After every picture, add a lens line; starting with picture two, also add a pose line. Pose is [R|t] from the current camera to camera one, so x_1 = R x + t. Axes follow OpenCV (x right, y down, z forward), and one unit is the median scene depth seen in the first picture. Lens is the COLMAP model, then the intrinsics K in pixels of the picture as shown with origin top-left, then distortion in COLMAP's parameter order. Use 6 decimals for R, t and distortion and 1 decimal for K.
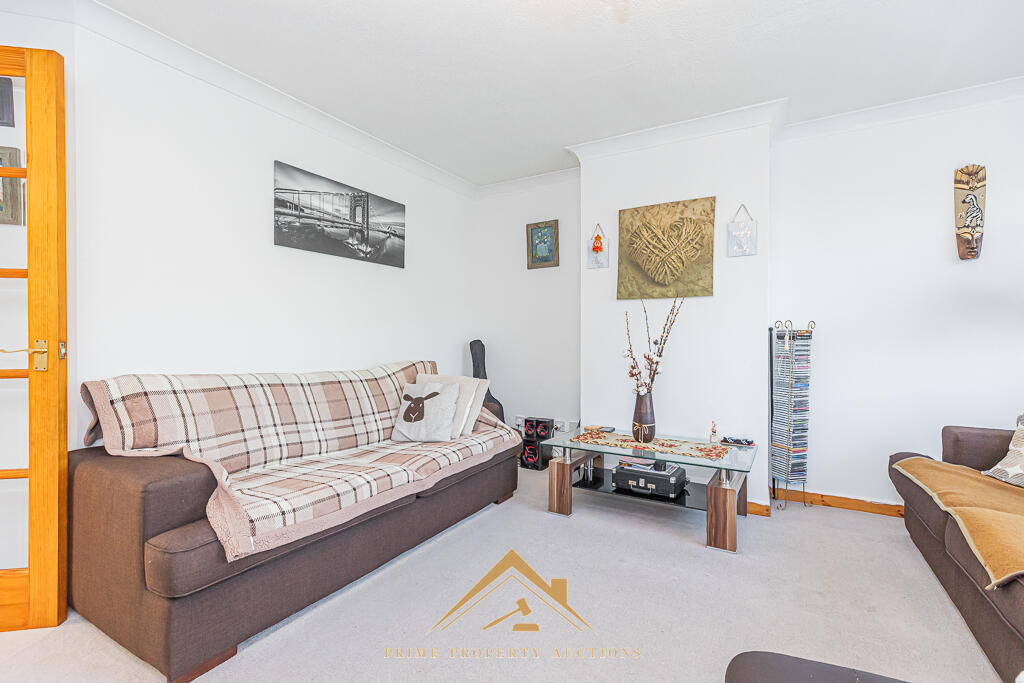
lens RADIAL K [[473.3, 0, 512.0], [0, 473.3, 341.5], [0, 0, 1]] dist [0.001154, 0.000034]
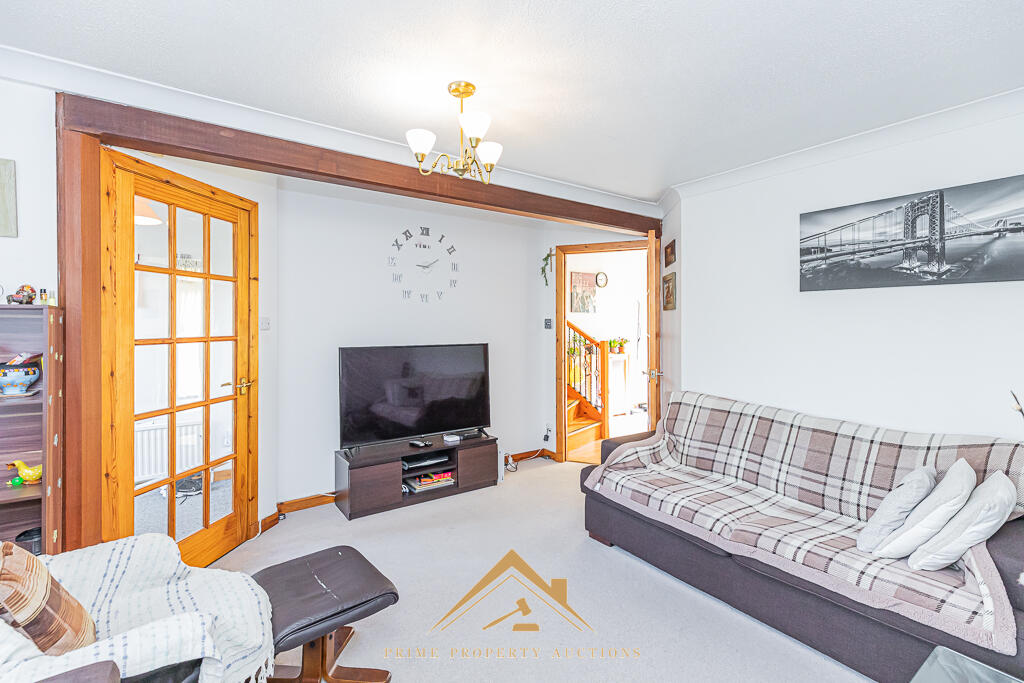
lens RADIAL K [[451.4, 0, 512.9], [0, 451.4, 333.4], [0, 0, 1]] dist [-0.001402, -0.000717]
pose [[-0.411580, 0.014073, -0.911265, 0.654492], [-0.007841, 0.999789, 0.018981, -0.115464], [0.911340, 0.014958, -0.411383, 0.767867]]
